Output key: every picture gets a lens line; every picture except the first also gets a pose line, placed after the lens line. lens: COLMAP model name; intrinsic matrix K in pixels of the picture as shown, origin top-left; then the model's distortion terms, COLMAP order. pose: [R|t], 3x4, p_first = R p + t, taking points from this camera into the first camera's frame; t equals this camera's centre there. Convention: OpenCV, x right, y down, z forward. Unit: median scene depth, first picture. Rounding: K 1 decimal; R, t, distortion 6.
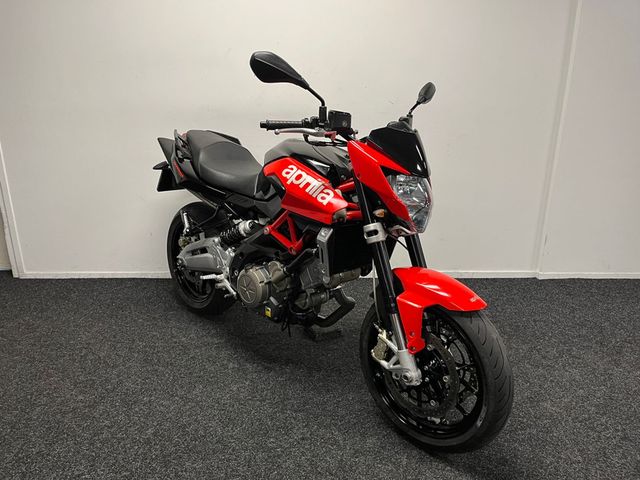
lens RADIAL K [[486.6, 0, 320.0], [0, 486.6, 240.0], [0, 0, 1]] dist [0.107830, -0.153499]
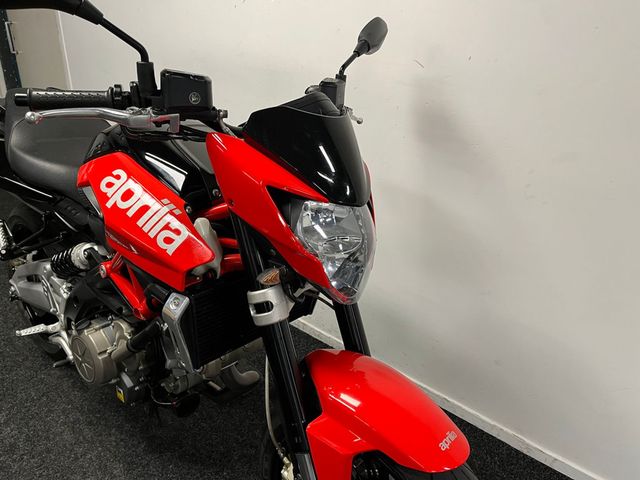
lens RADIAL K [[495.8, 0, 330.9], [0, 495.8, 240.2], [0, 0, 1]] dist [0.003639, 0.001905]
pose [[0.996435, -0.013081, 0.083339, 0.132453], [0.003664, 0.993684, 0.112159, -0.141315], [-0.084280, -0.111454, 0.990189, 0.448535]]
